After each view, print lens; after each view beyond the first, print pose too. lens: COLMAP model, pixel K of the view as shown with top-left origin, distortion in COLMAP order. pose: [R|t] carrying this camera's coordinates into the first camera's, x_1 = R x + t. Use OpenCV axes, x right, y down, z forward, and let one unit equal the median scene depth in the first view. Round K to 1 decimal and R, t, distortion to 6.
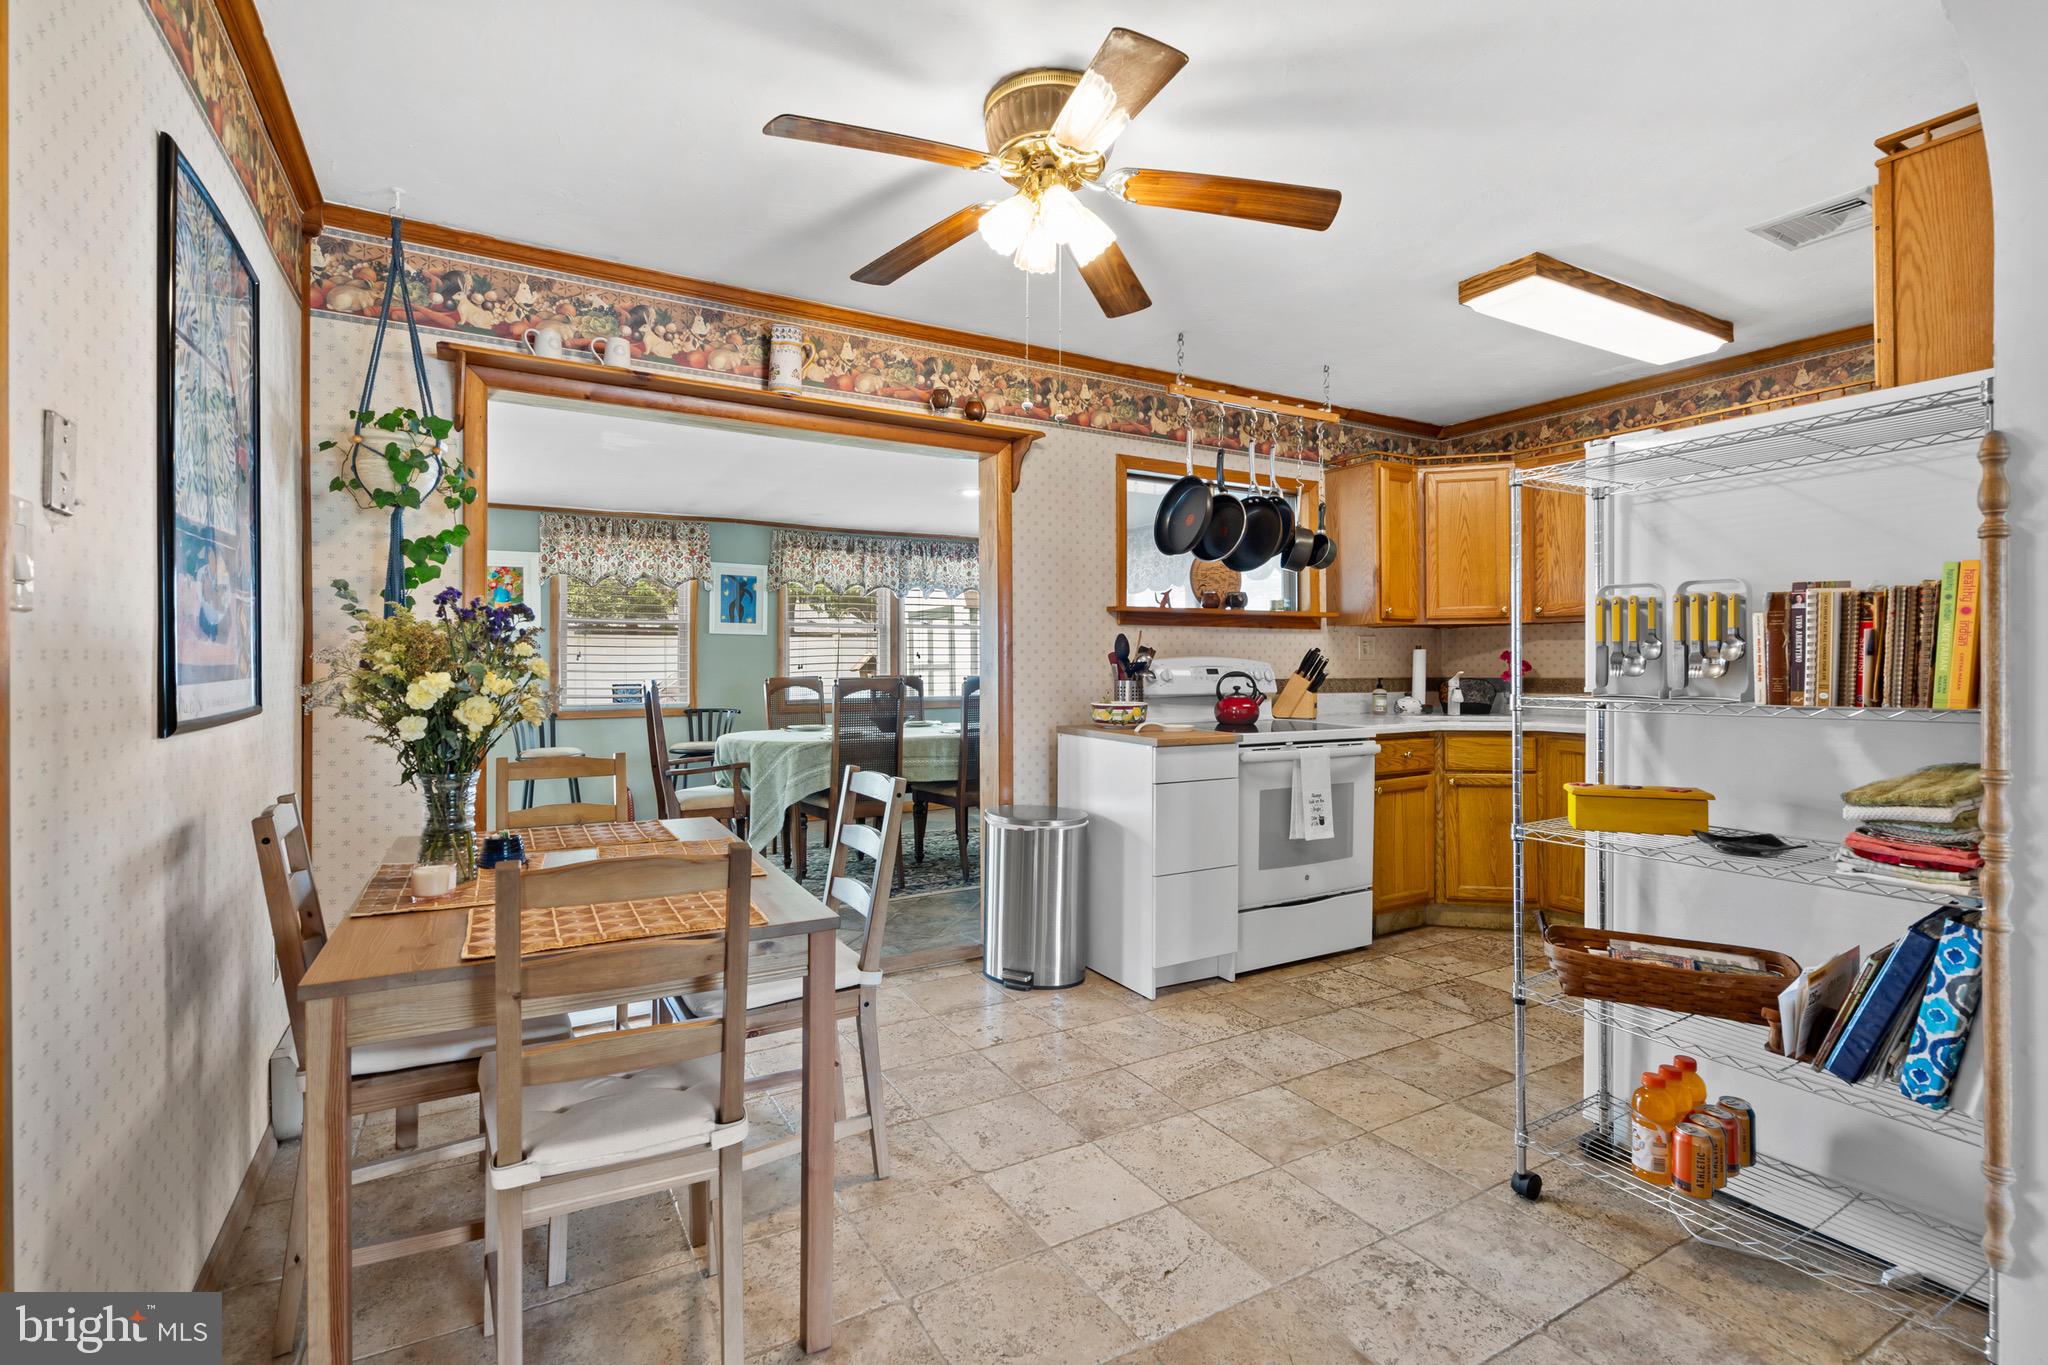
lens RADIAL K [[927.7, 0, 996.2], [0, 927.7, 663.0], [0, 0, 1]] dist [-0.013624, 0.000155]
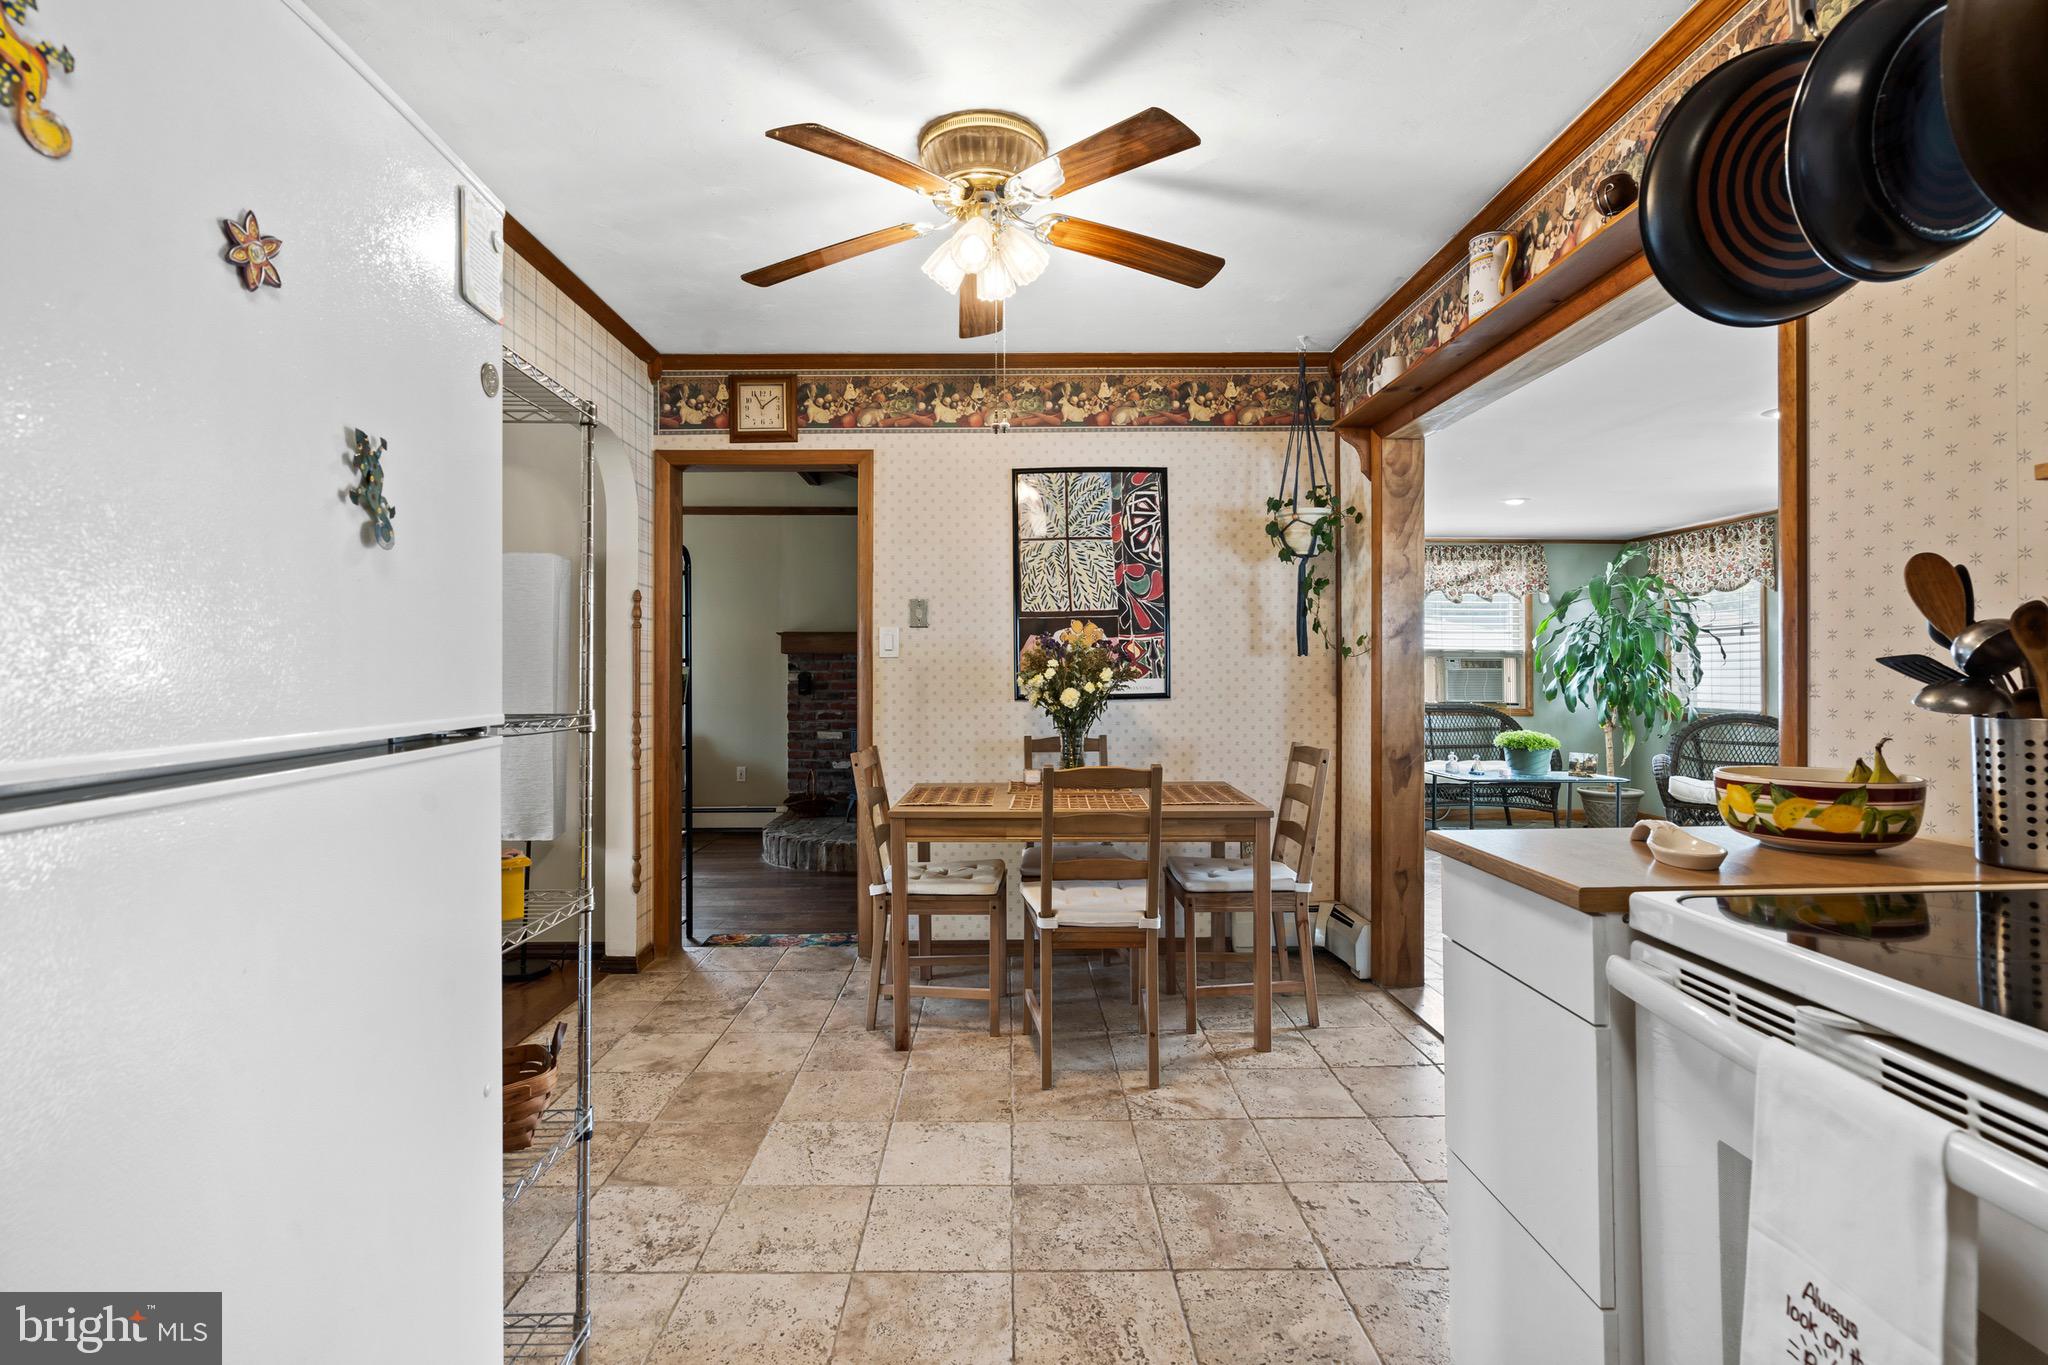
lens RADIAL K [[966.3, 0, 1030.1], [0, 966.3, 654.3], [0, 0, 1]] dist [-0.005200, -0.000105]
pose [[-0.464034, -0.015653, -0.885679, 0.533233], [0.003005, 0.999810, -0.019245, 0.003129], [0.885812, -0.011592, -0.463899, 0.819911]]
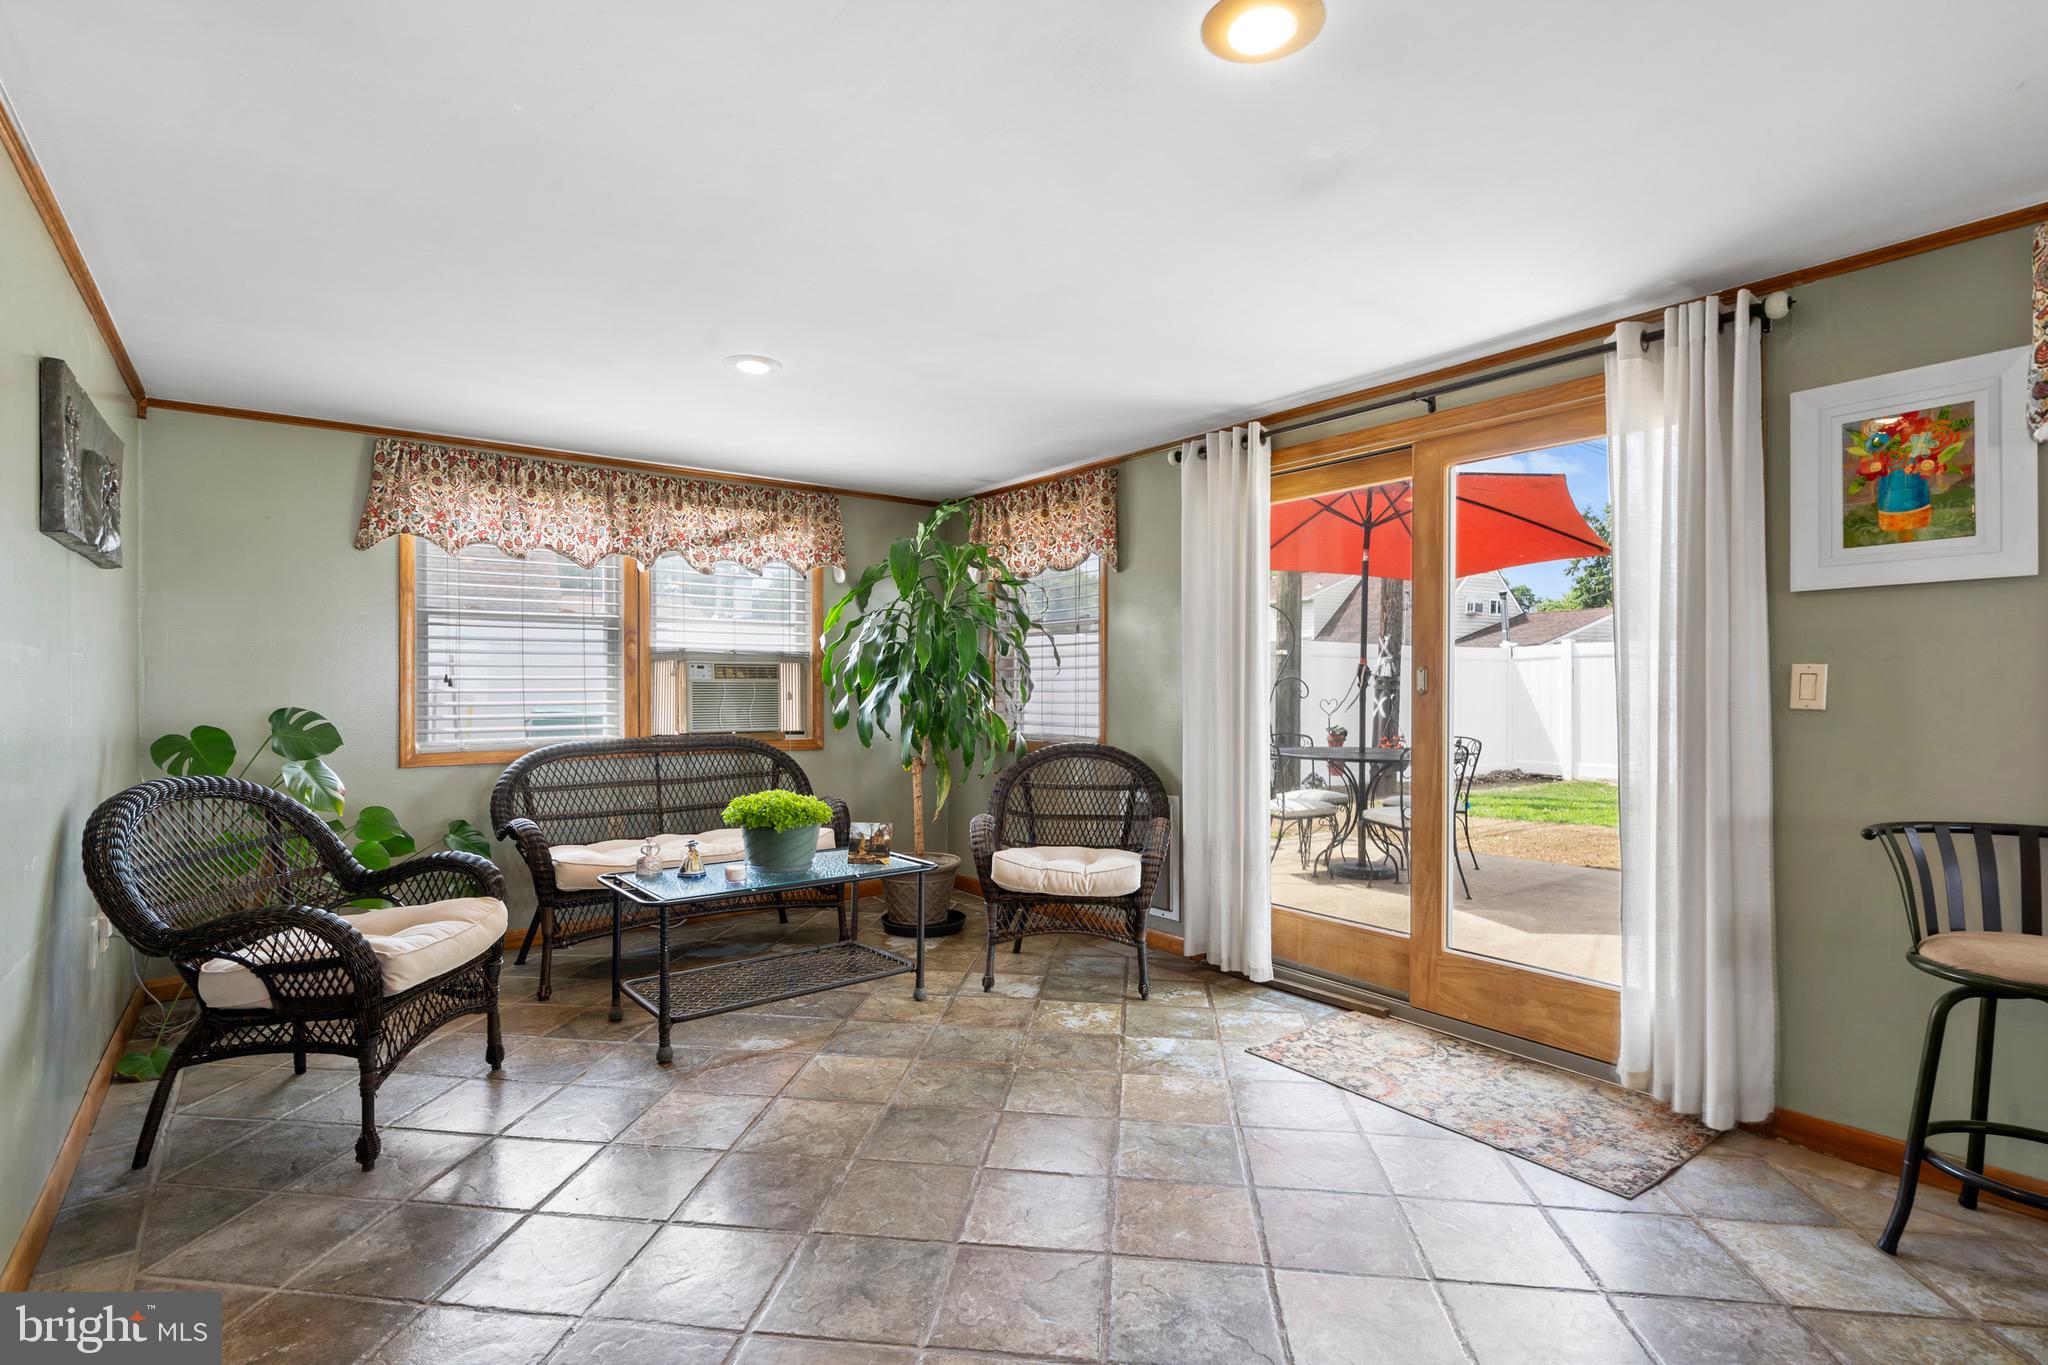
lens RADIAL K [[957.7, 0, 1041.7], [0, 957.7, 680.2], [0, 0, 1]] dist [-0.002427, -0.000116]
pose [[0.154144, 0.001071, -0.988048, -0.318819], [0.005973, 0.999980, 0.002016, -0.001798], [0.988030, -0.006213, 0.154135, 0.906234]]
